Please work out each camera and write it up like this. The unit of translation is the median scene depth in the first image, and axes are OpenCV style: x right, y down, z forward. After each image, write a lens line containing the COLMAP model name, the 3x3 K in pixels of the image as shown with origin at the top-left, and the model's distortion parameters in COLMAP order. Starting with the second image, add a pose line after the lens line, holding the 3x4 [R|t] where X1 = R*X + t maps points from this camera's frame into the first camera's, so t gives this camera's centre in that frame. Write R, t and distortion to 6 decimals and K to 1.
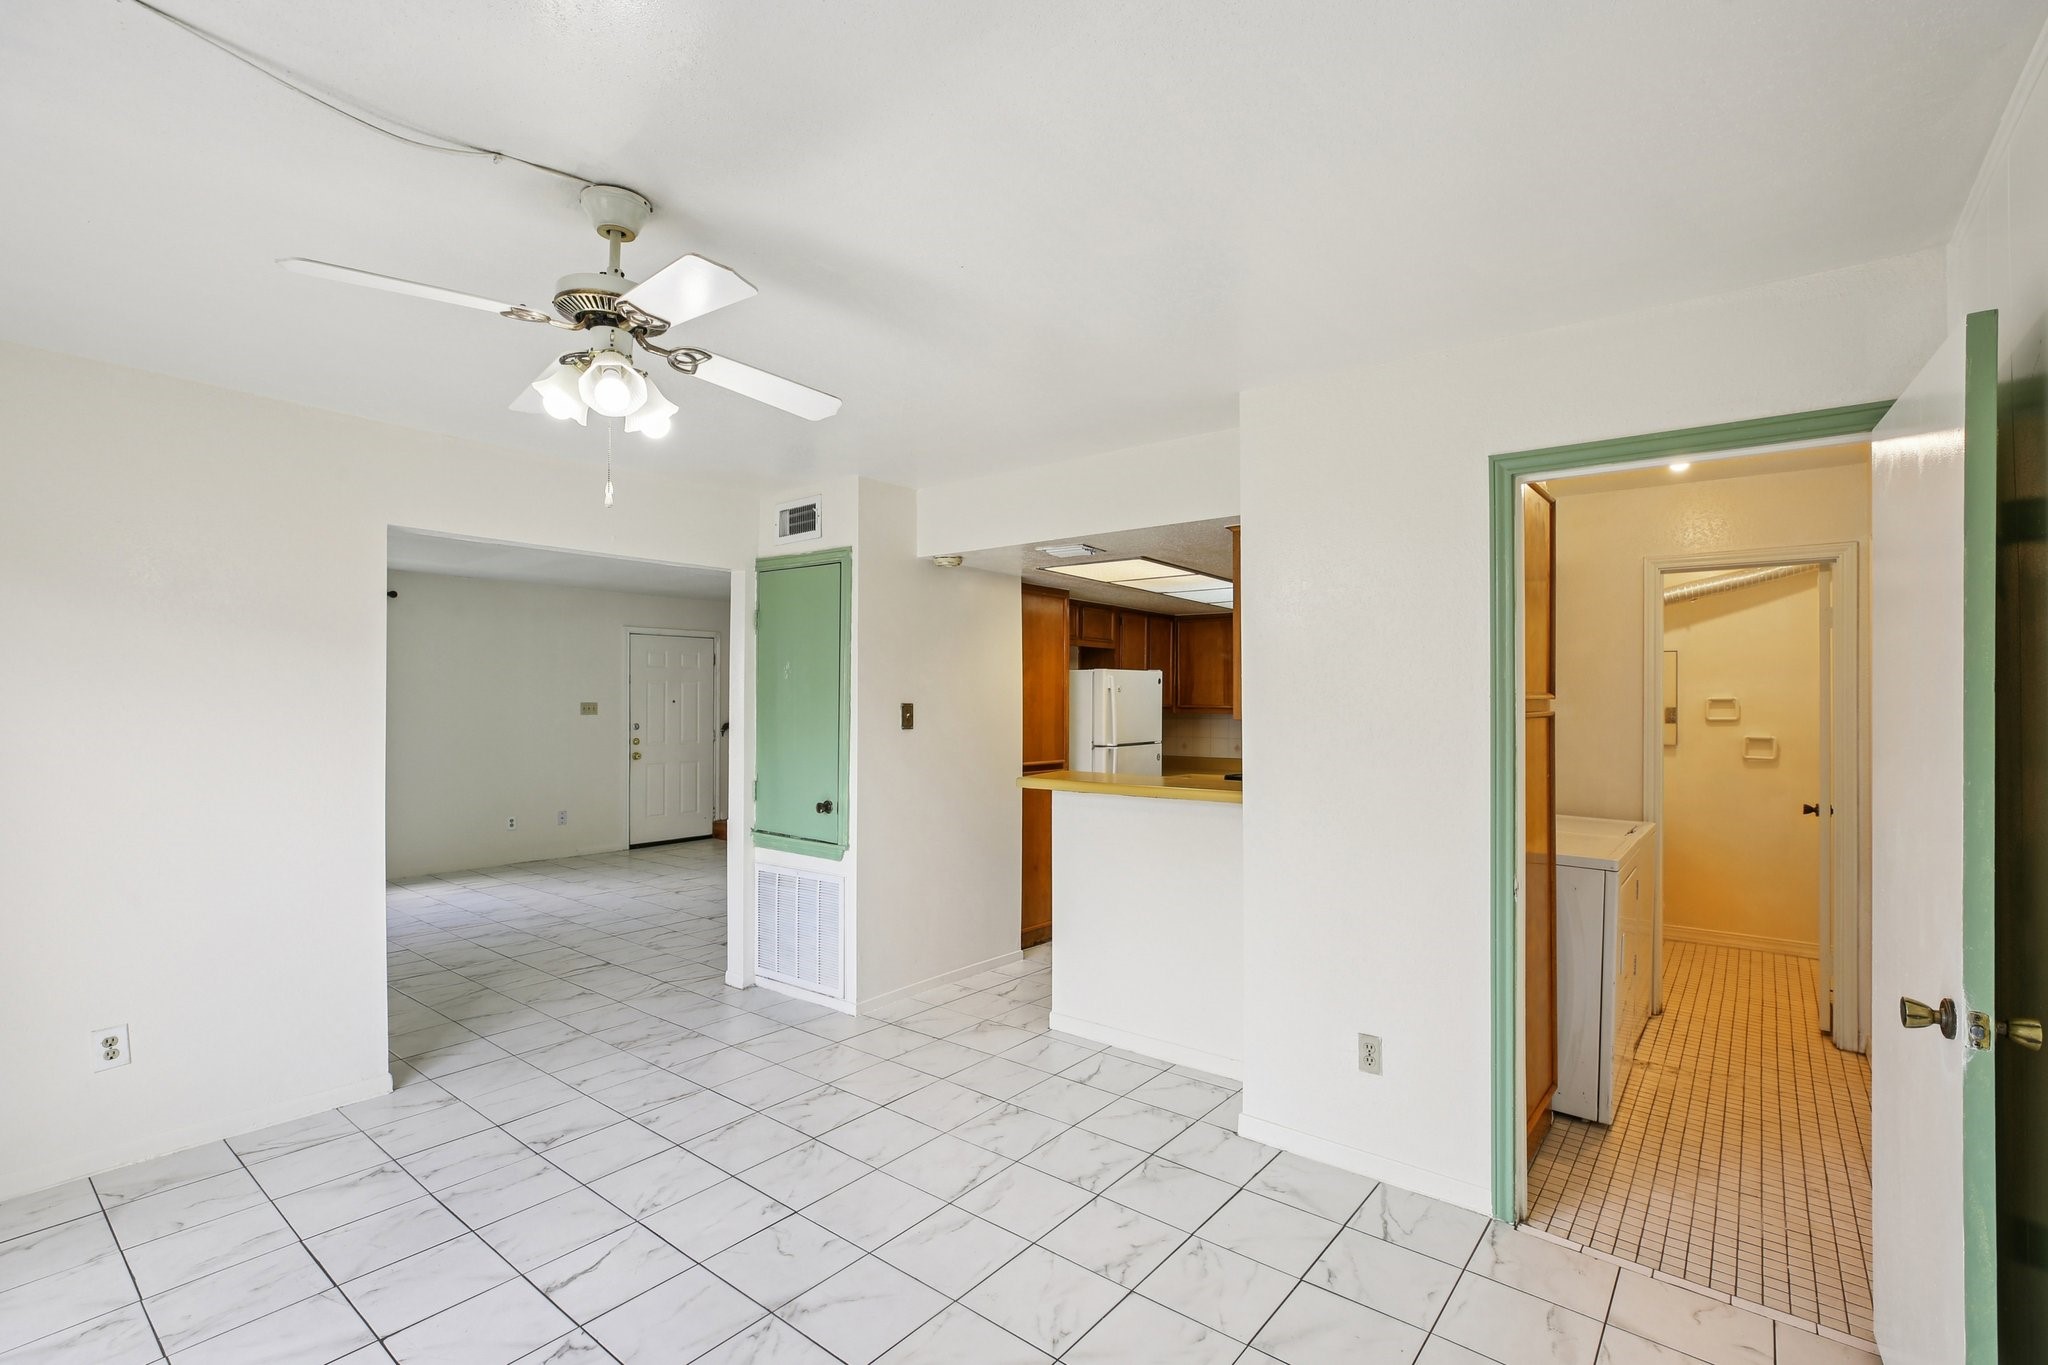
lens RADIAL K [[916.1, 0, 1019.3], [0, 916.1, 703.5], [0, 0, 1]] dist [-0.001548, 0.000361]
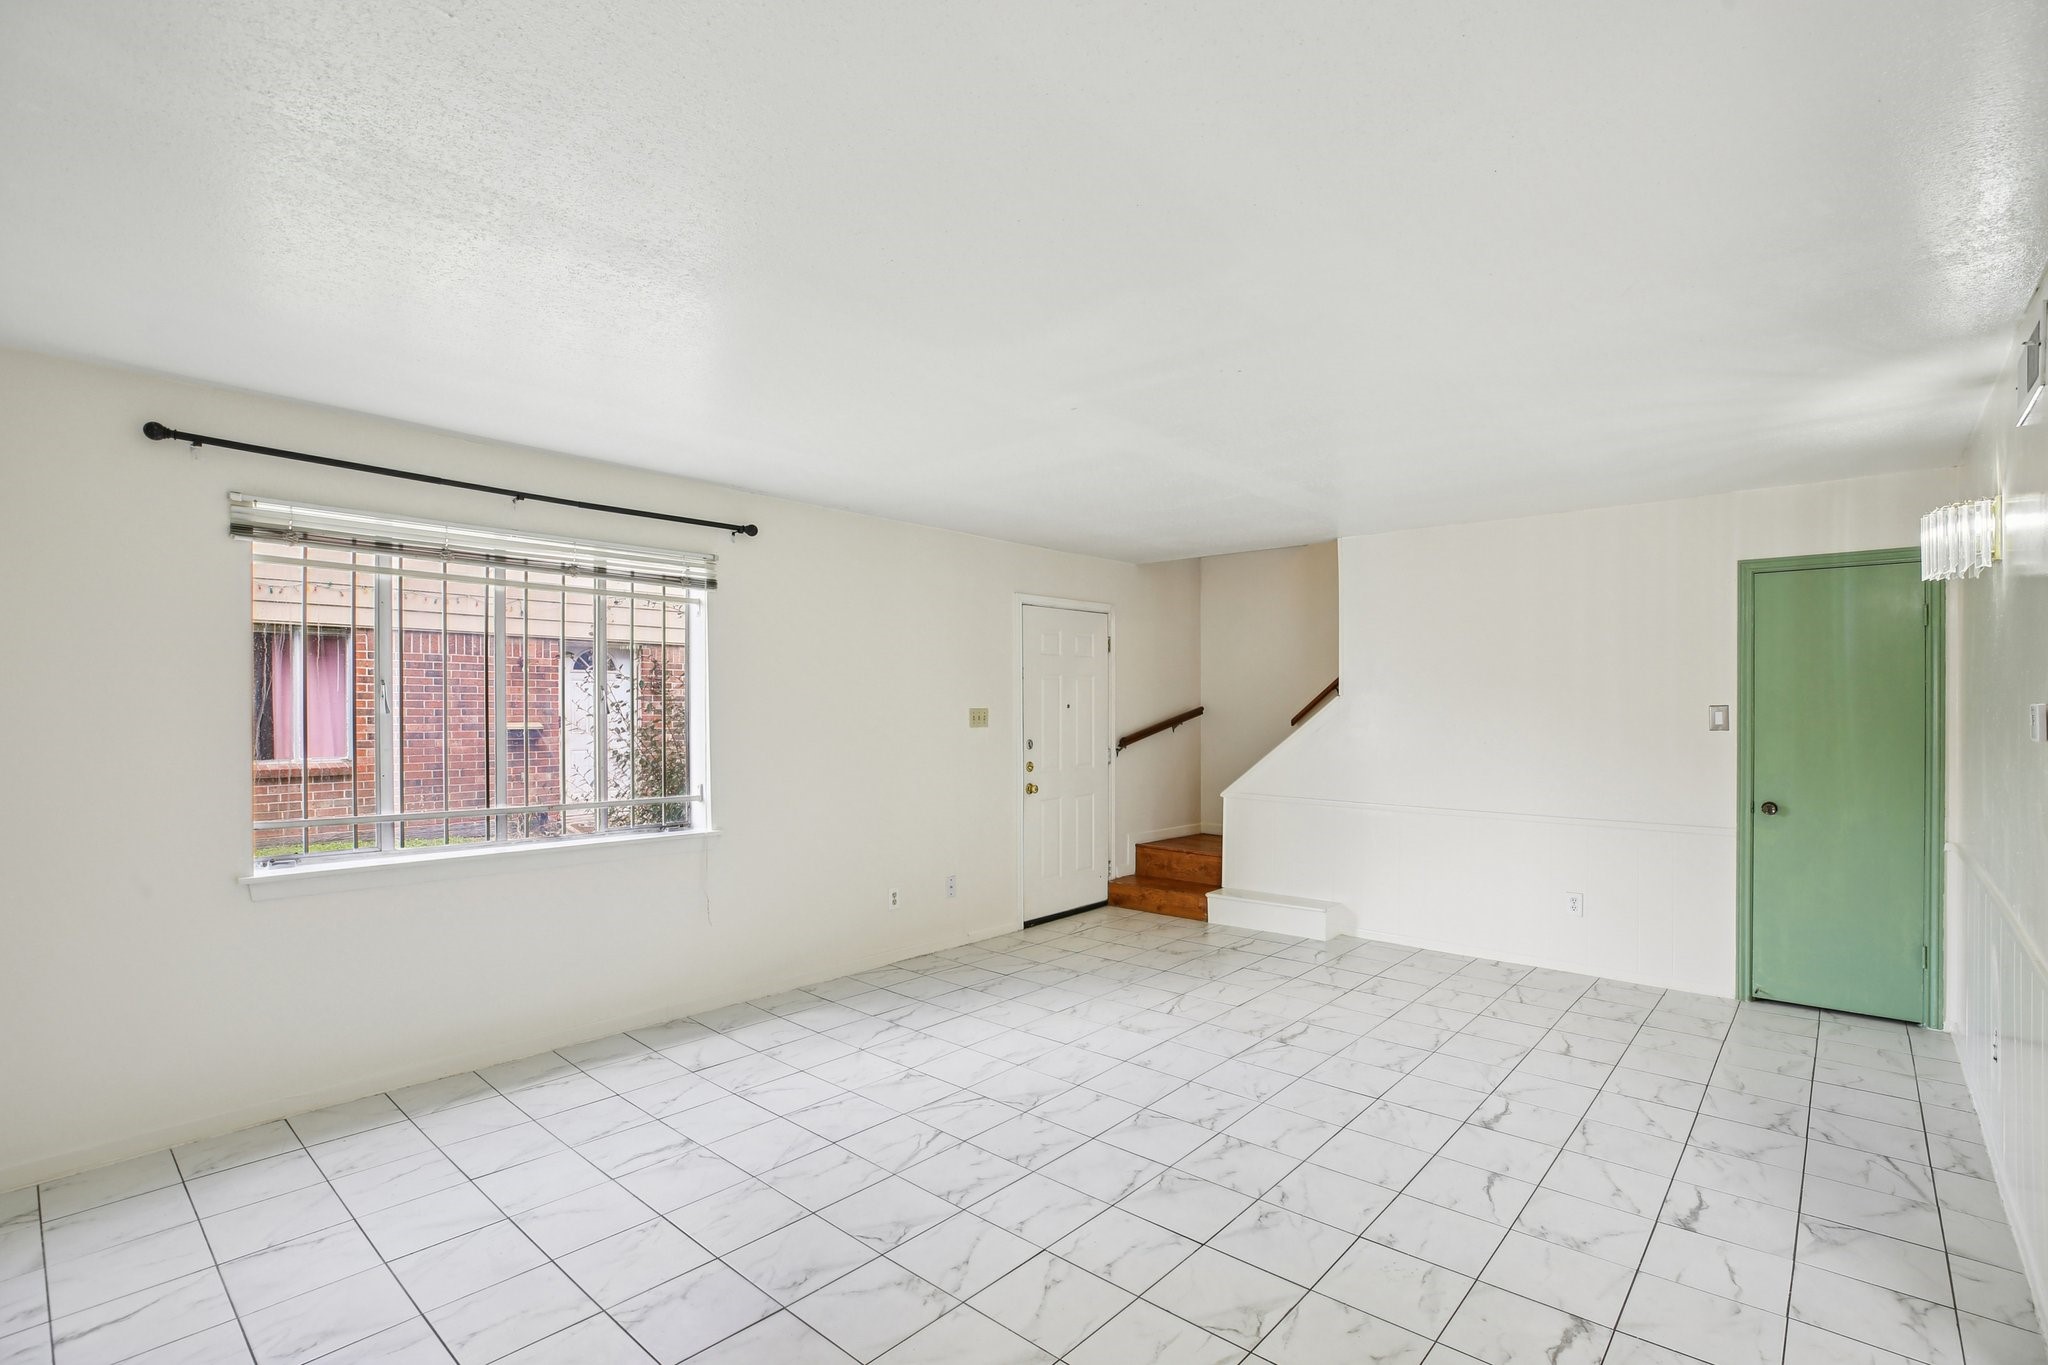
lens RADIAL K [[947.7, 0, 1037.7], [0, 947.7, 697.1], [0, 0, 1]] dist [-0.037668, 0.009542]
pose [[0.999035, -0.003877, -0.043758, -0.612796], [0.003425, 0.999940, -0.010392, -0.002857], [0.043795, 0.010232, 0.998988, 0.501867]]
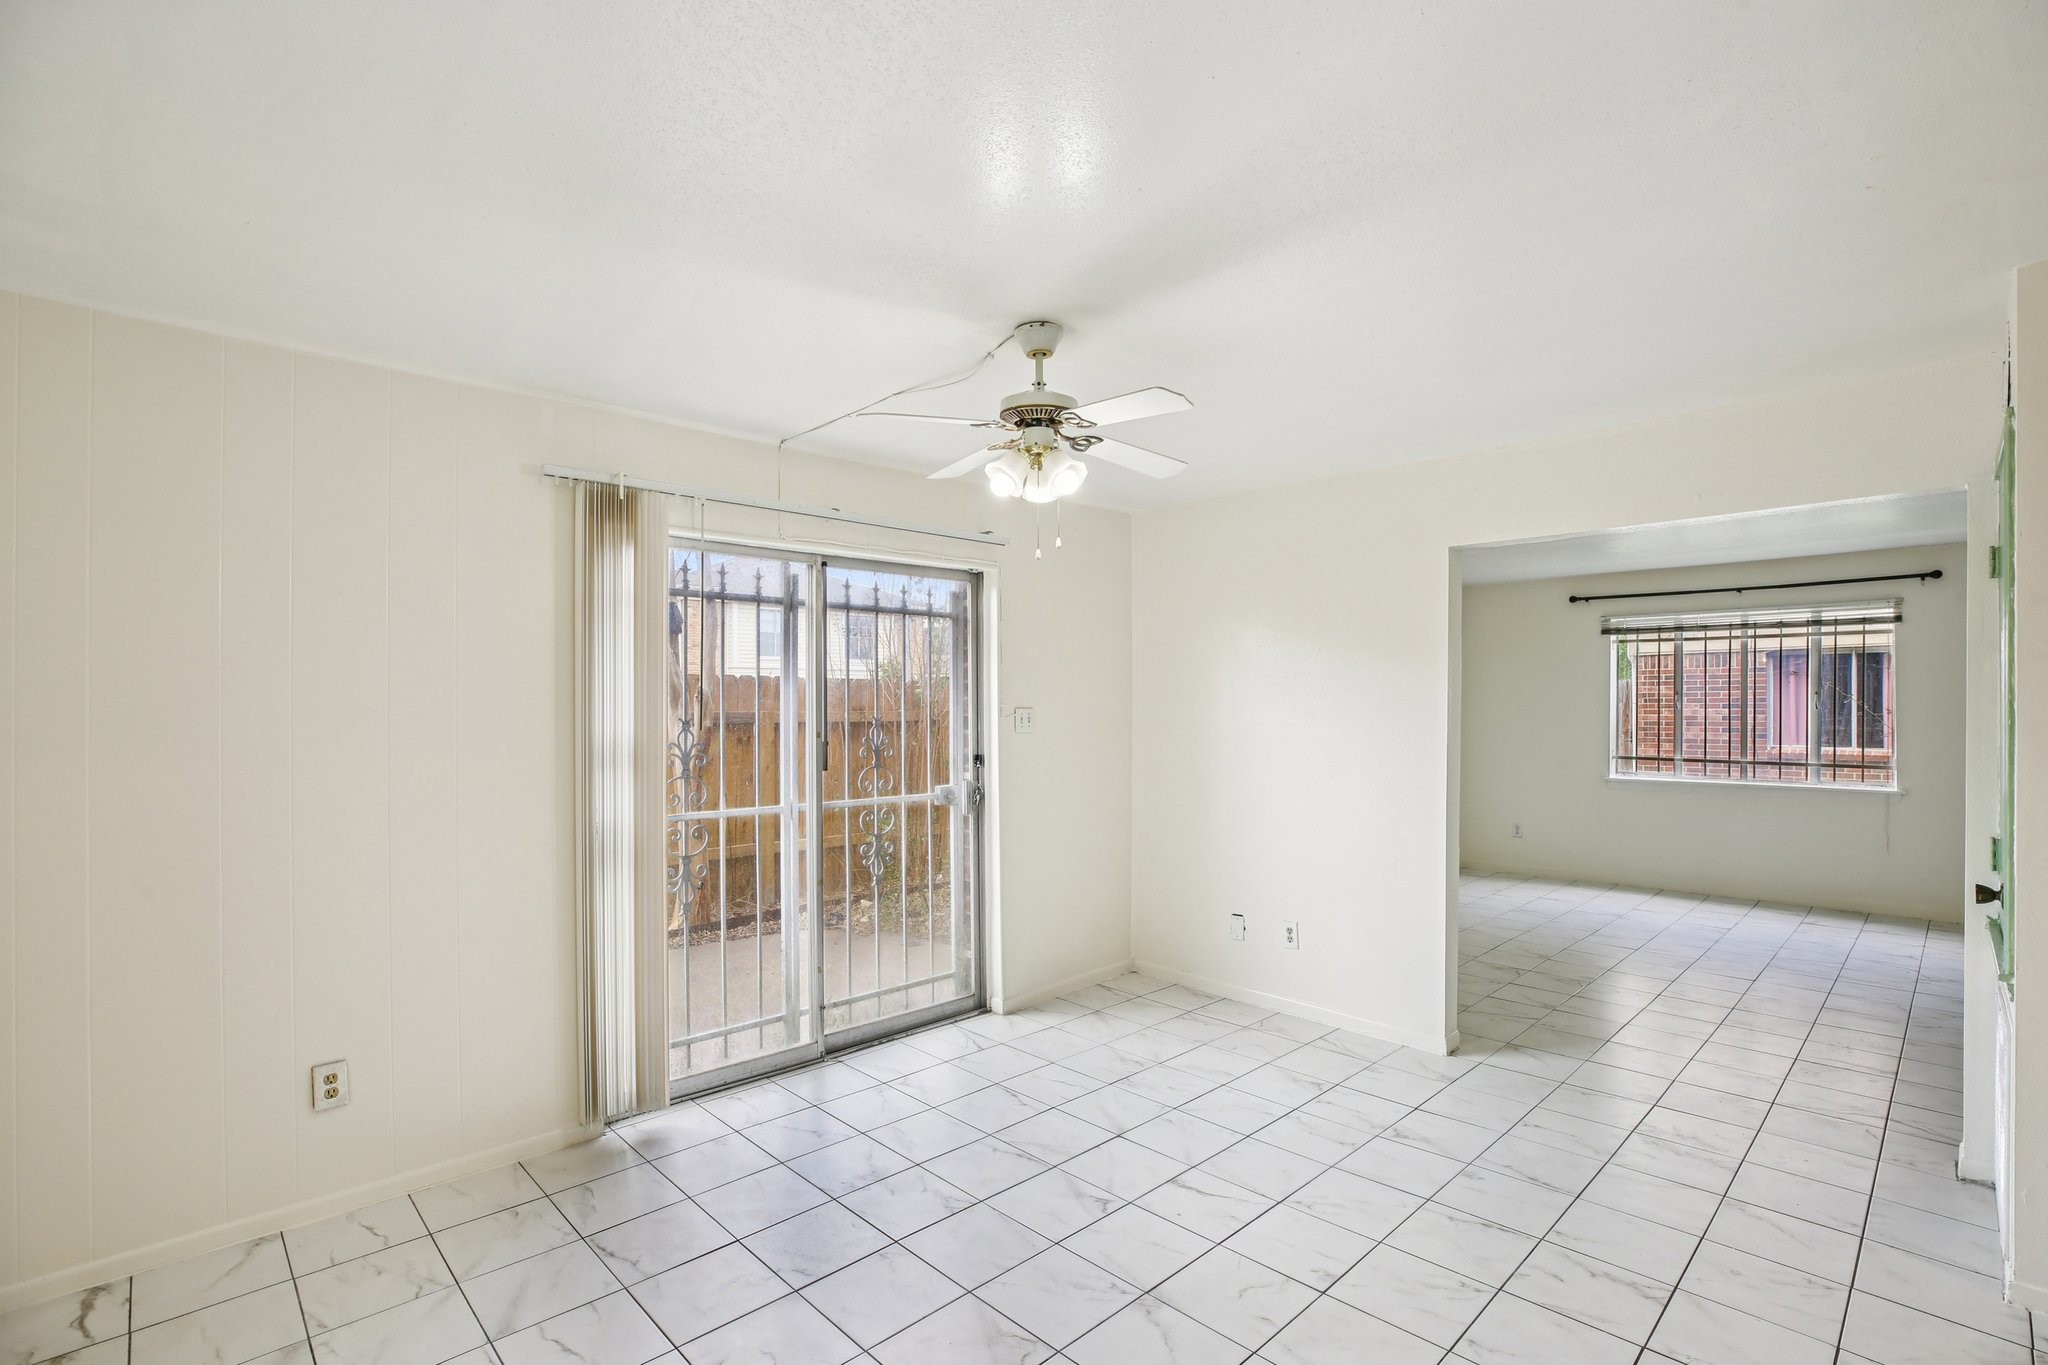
lens RADIAL K [[947.7, 0, 1037.7], [0, 947.7, 697.1], [0, 0, 1]] dist [-0.037668, 0.009542]
pose [[-0.119803, -0.015879, -0.992671, 0.311325], [-0.000068, 0.999872, -0.015986, 0.004062], [0.992798, -0.001848, -0.119789, 0.390620]]
